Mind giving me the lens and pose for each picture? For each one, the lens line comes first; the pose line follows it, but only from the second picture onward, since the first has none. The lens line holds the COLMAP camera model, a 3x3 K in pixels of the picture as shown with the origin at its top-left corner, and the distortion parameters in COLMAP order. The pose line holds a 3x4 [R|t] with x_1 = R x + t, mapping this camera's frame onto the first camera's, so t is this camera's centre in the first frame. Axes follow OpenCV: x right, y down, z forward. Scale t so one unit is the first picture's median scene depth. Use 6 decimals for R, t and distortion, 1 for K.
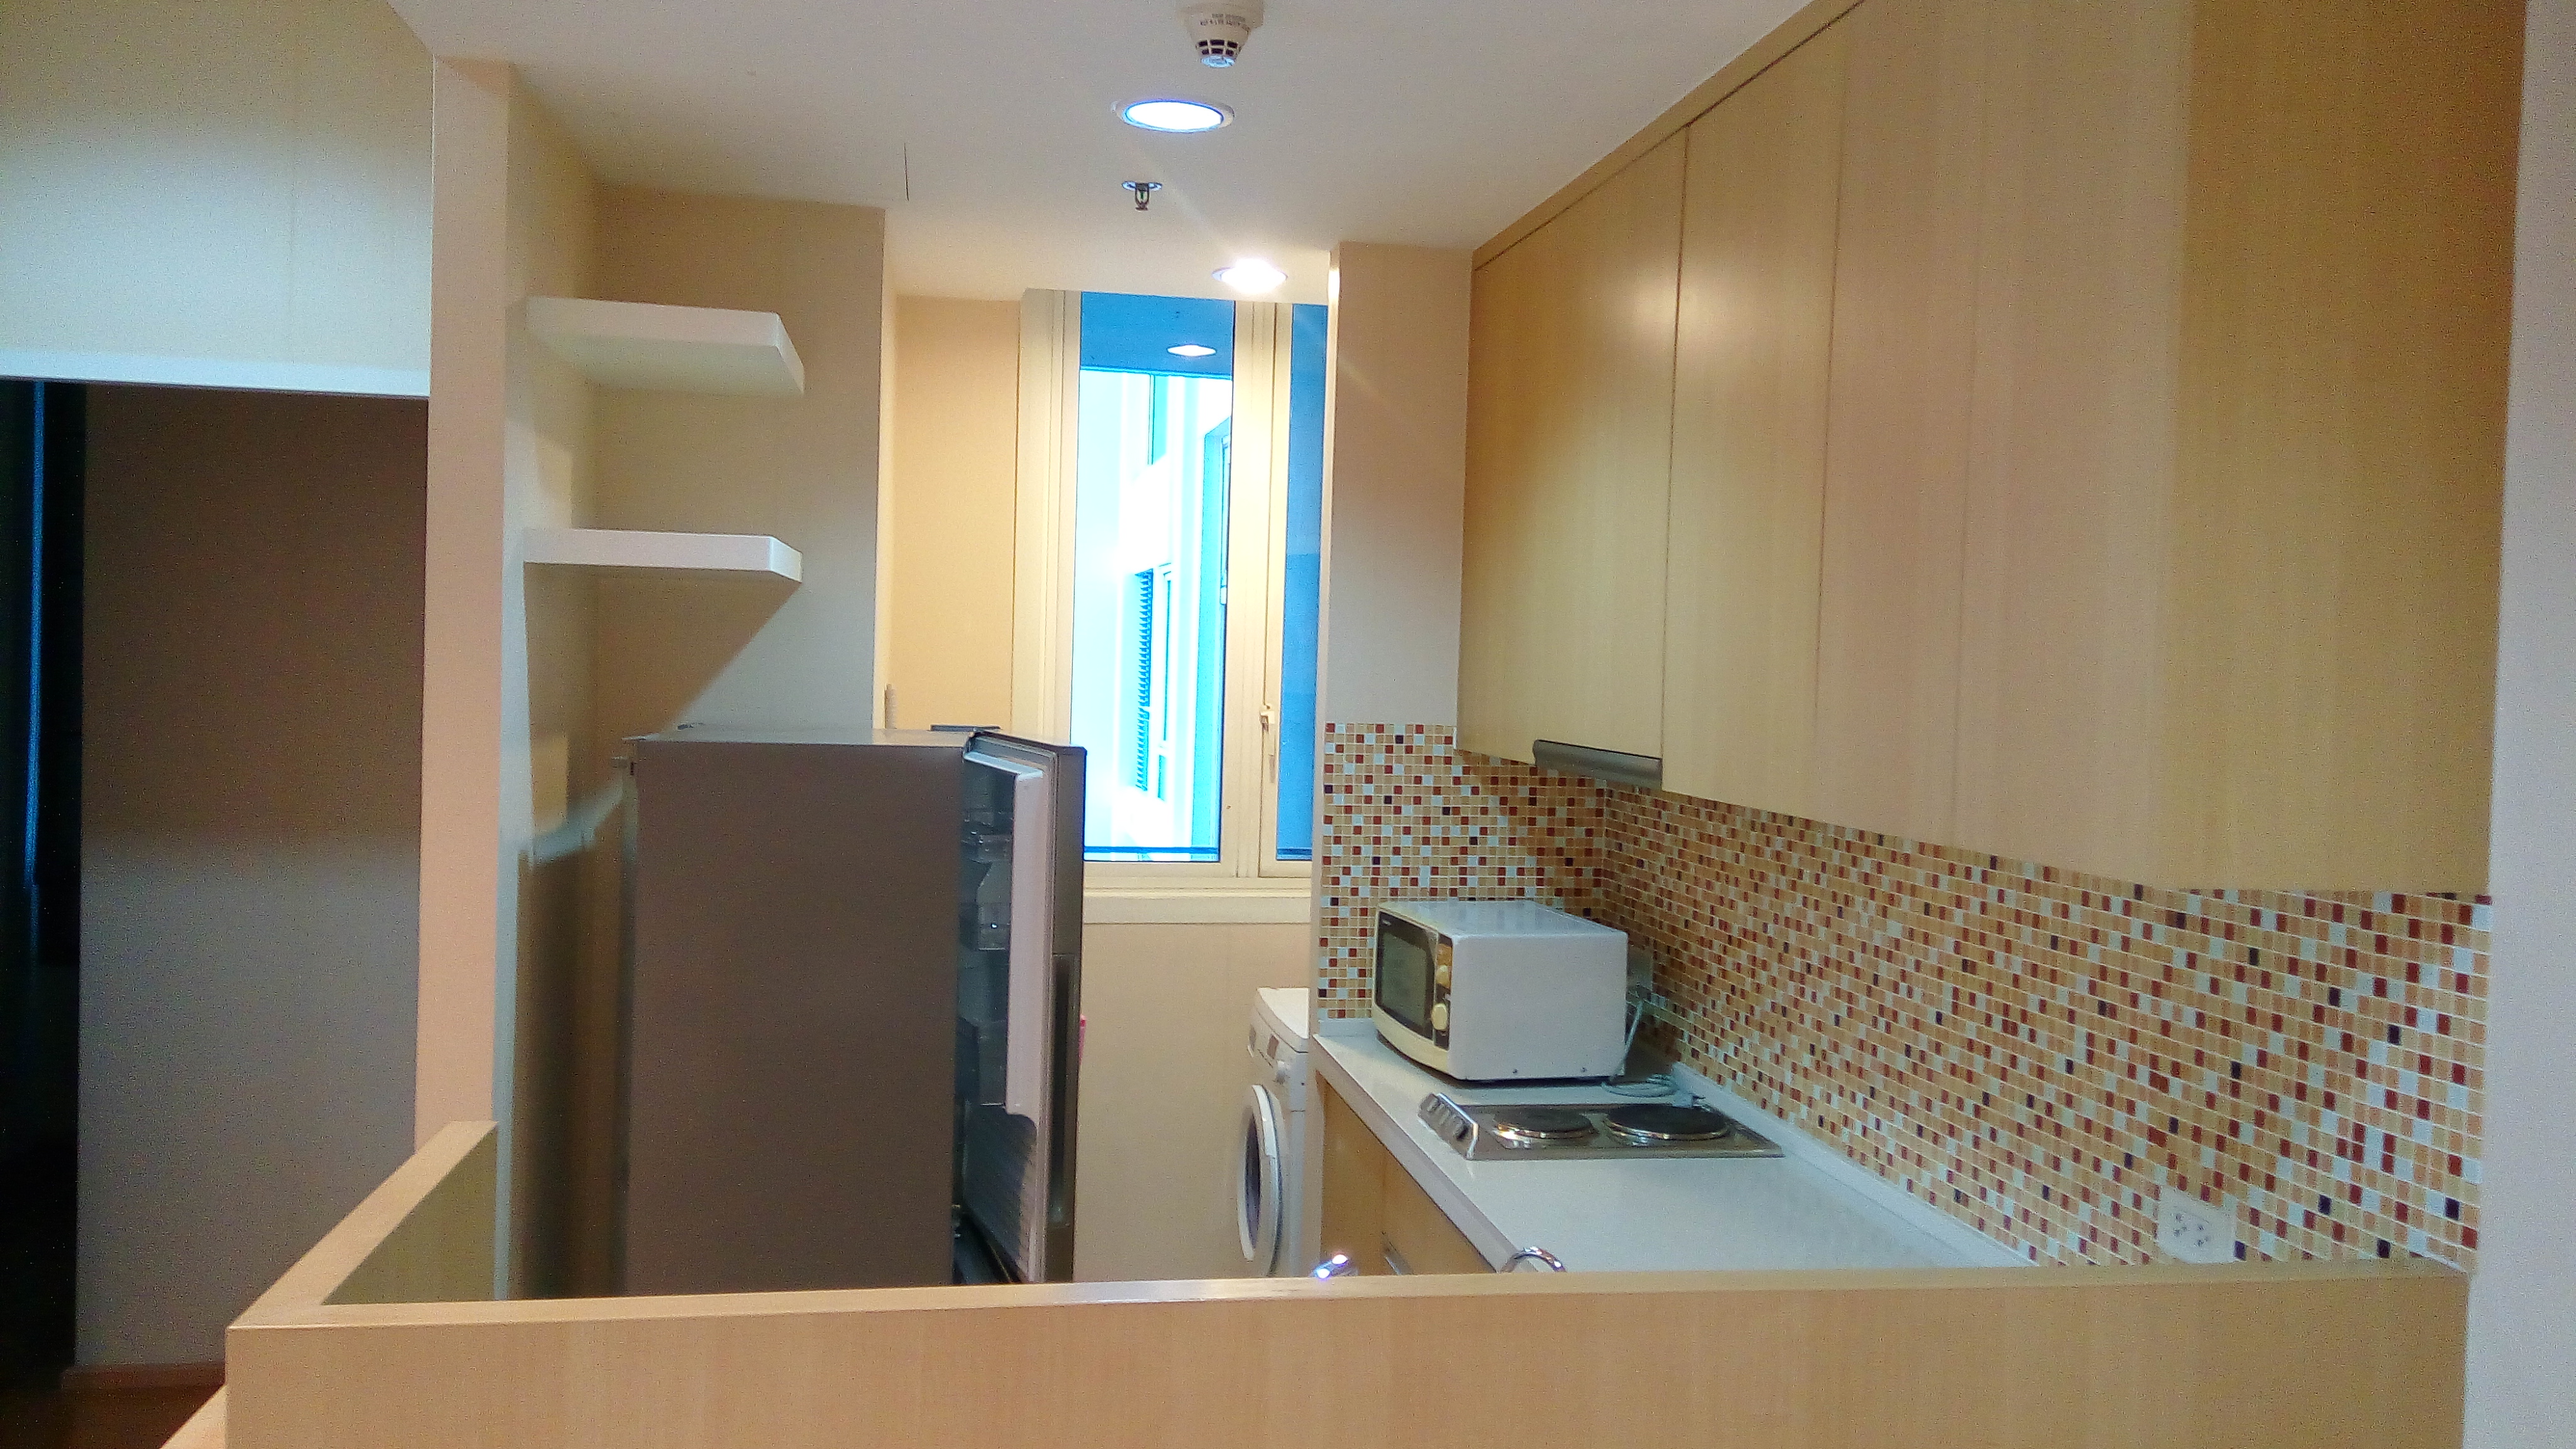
lens RADIAL K [[2011.9, 0, 1284.9], [0, 2011.9, 719.3], [0, 0, 1]] dist [0.100228, -0.086688]
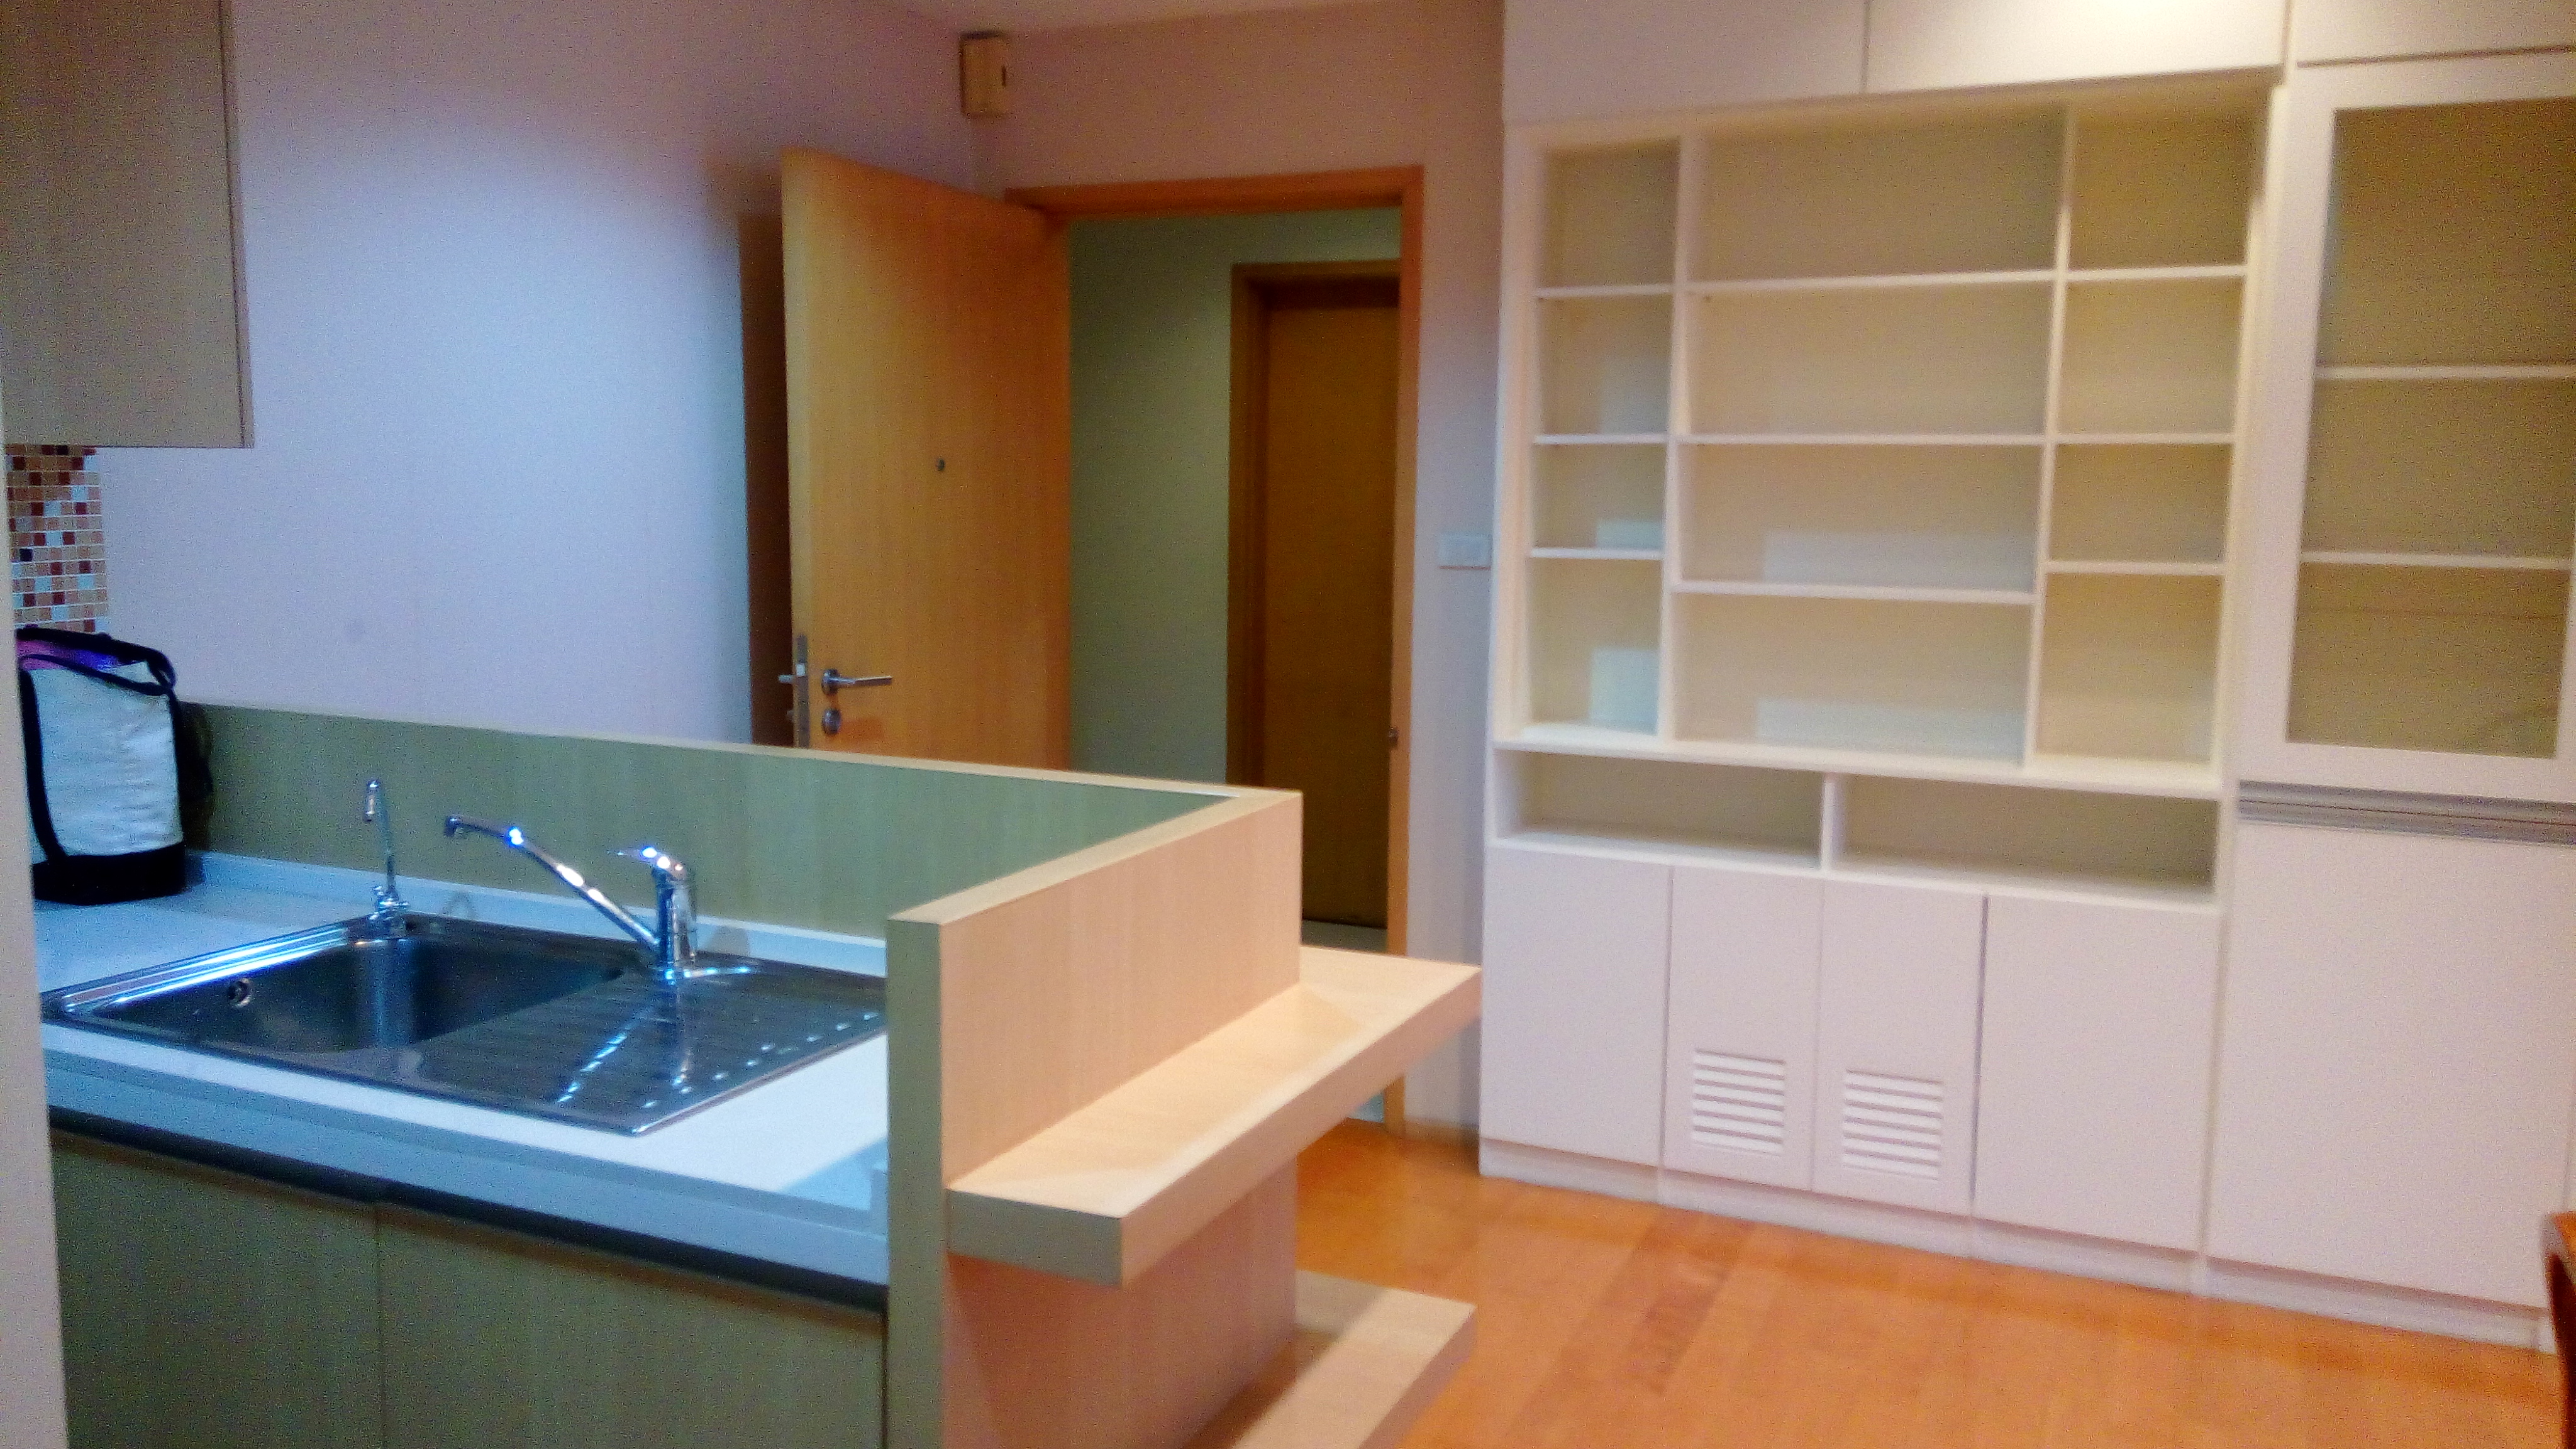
lens RADIAL K [[2011.9, 0, 1288.4], [0, 2011.9, 711.3], [0, 0, 1]] dist [0.100228, -0.086688]
pose [[-0.821935, -0.121090, 0.556560, -0.995953], [-0.029960, 0.984979, 0.170055, -0.011333], [-0.568792, 0.123099, -0.813217, 1.668051]]
